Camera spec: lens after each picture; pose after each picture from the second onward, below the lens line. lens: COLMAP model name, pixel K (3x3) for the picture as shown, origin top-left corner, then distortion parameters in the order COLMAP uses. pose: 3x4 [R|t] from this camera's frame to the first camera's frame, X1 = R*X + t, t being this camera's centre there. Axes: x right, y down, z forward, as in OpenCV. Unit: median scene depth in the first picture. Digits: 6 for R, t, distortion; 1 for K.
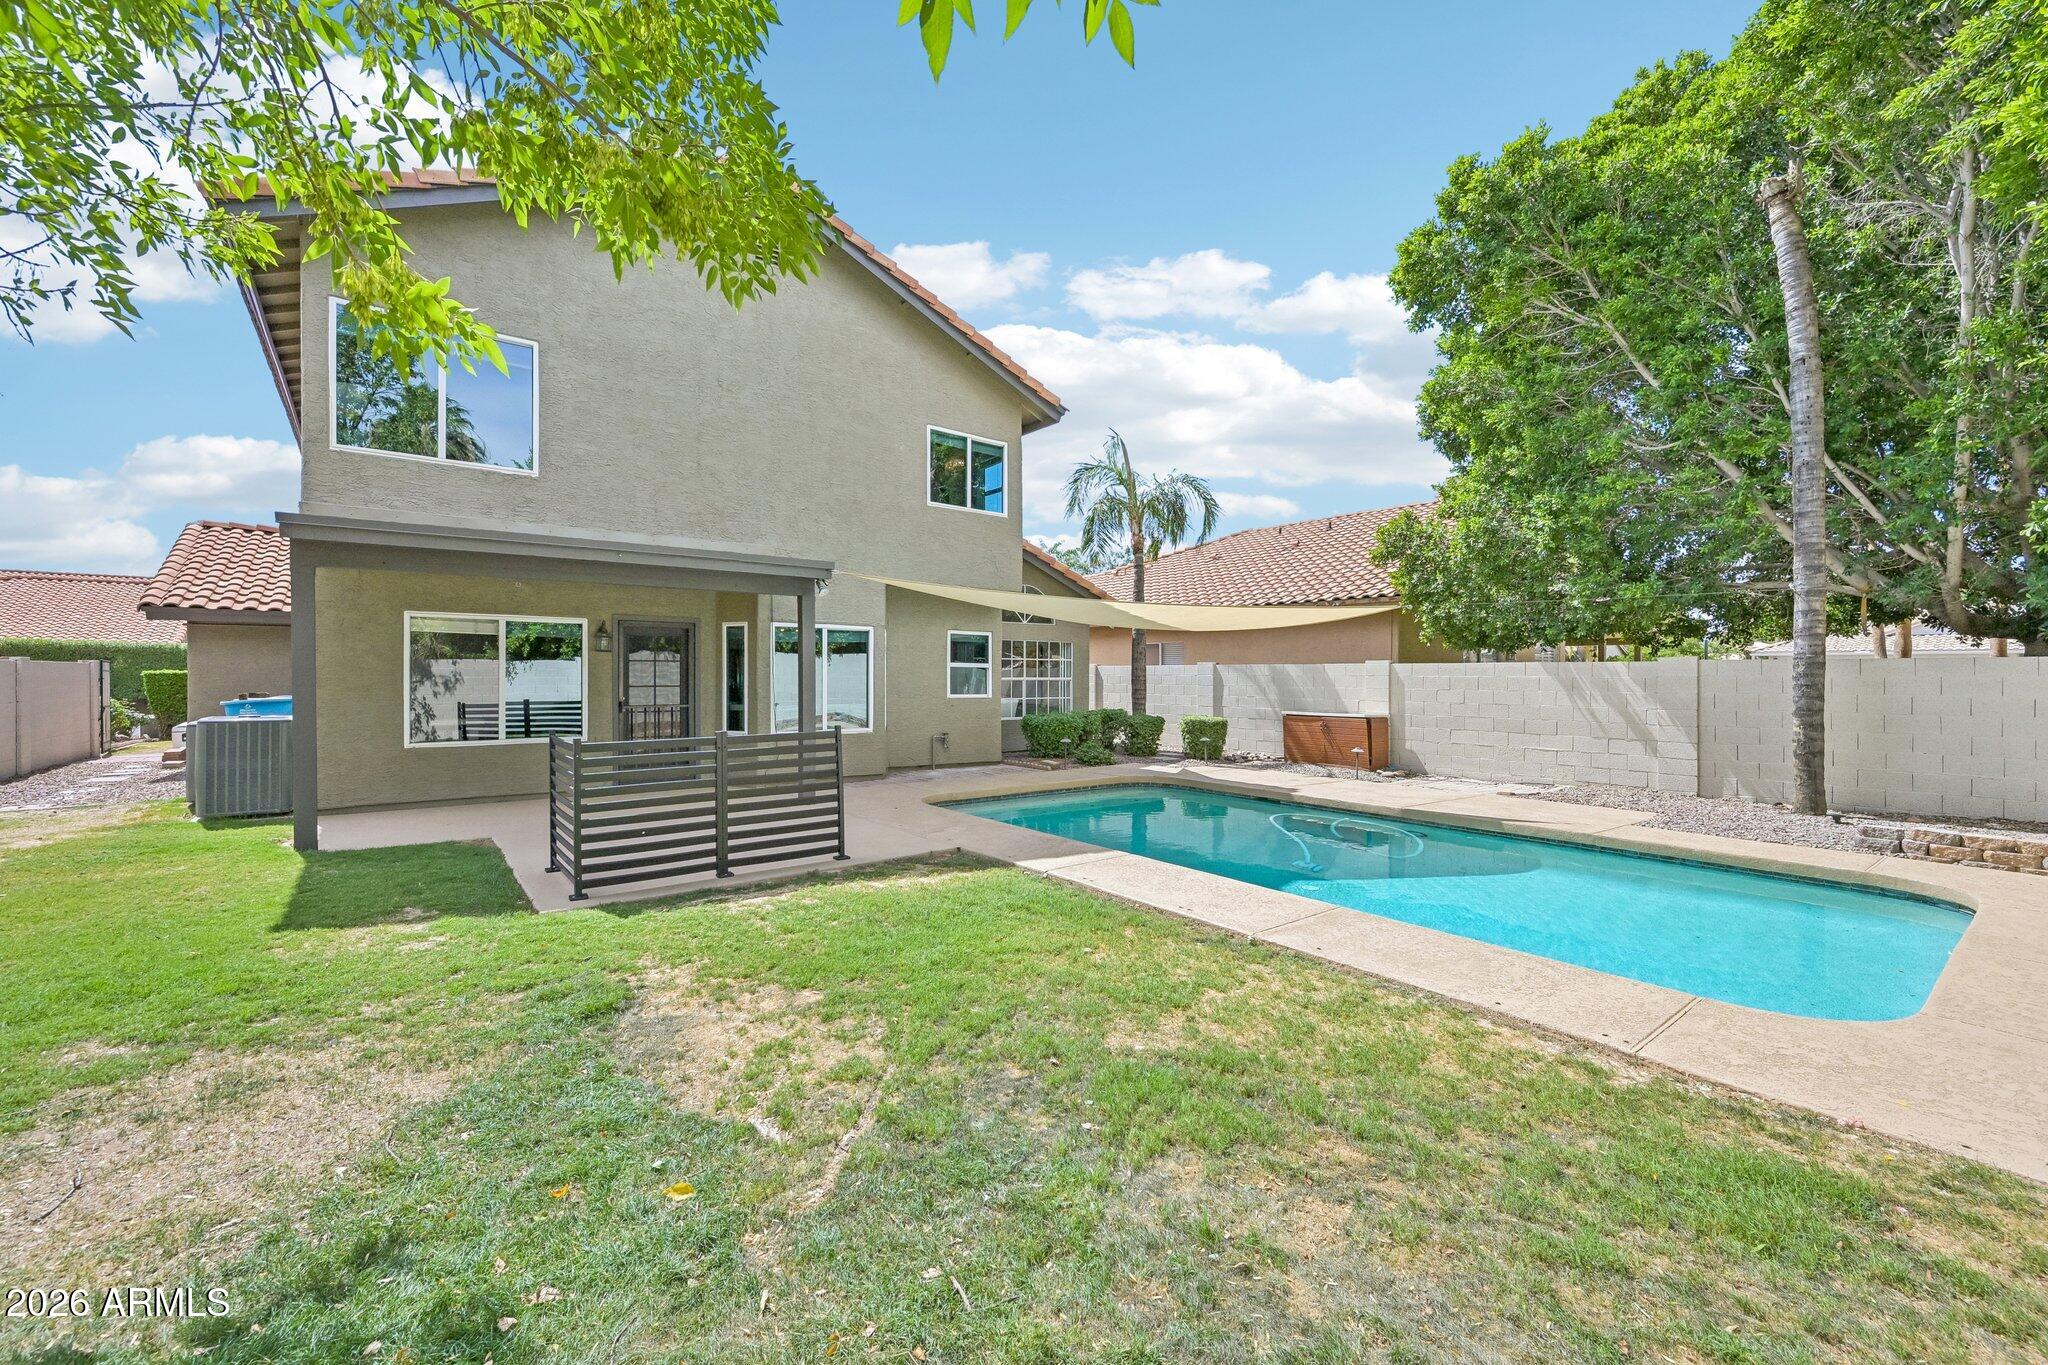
lens RADIAL K [[821.8, 0, 1021.0], [0, 821.8, 671.6], [0, 0, 1]] dist [0.000959, 0.000181]
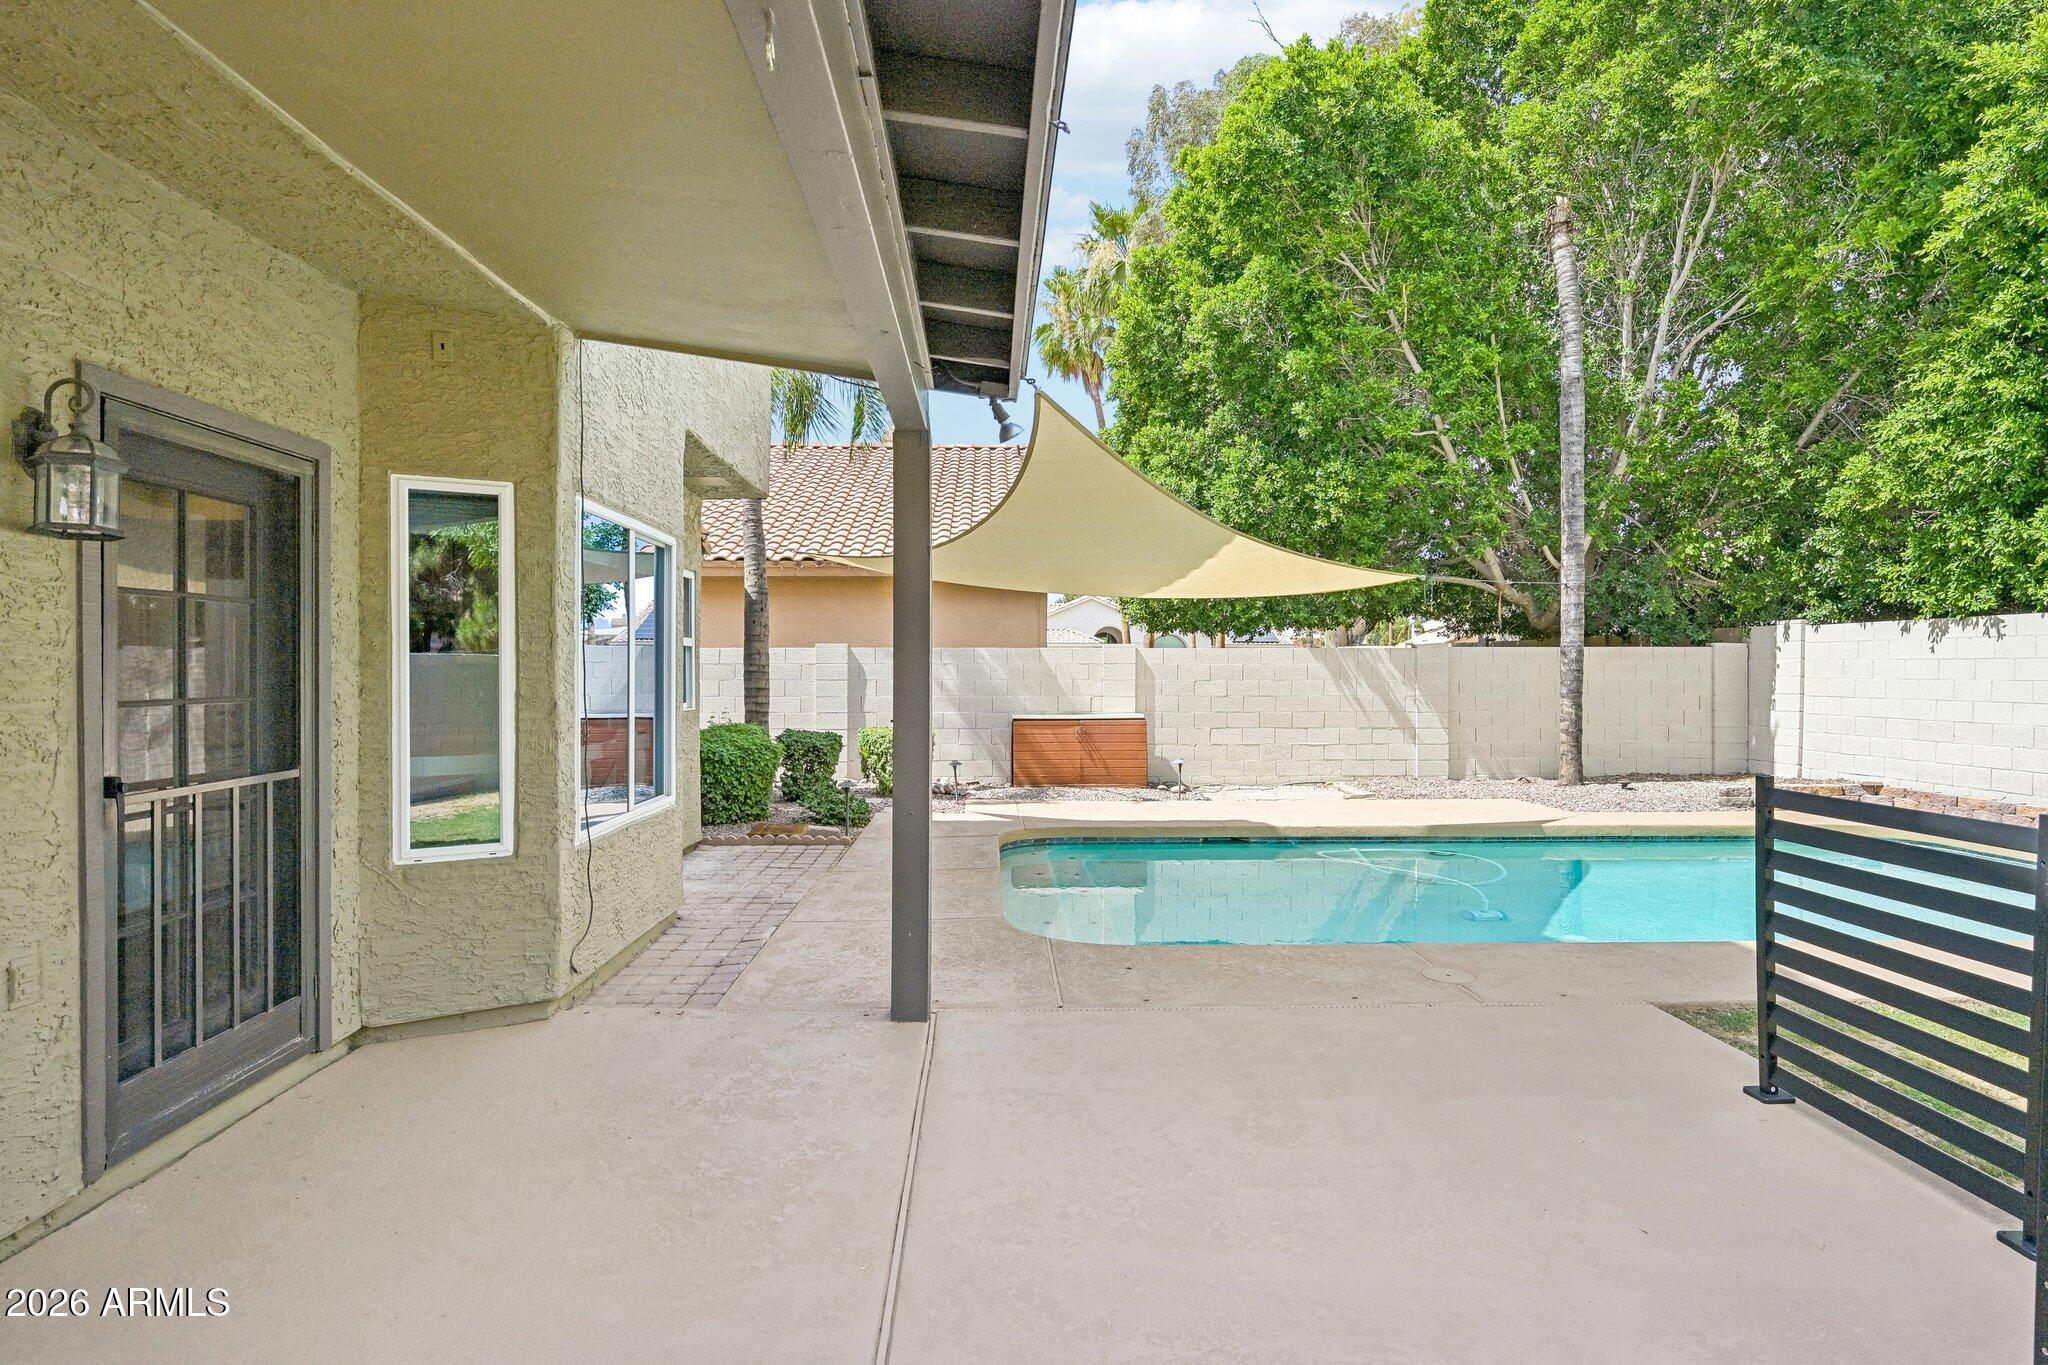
lens RADIAL K [[1061.5, 0, 1024.0], [0, 1061.5, 682.5], [0, 0, 1]] dist [-0.000107, 0.000024]
pose [[0.580351, -0.014982, 0.814228, -0.533159], [-0.001210, 0.999814, 0.019260, 0.004347], [-0.814365, -0.012163, 0.580225, 0.615154]]
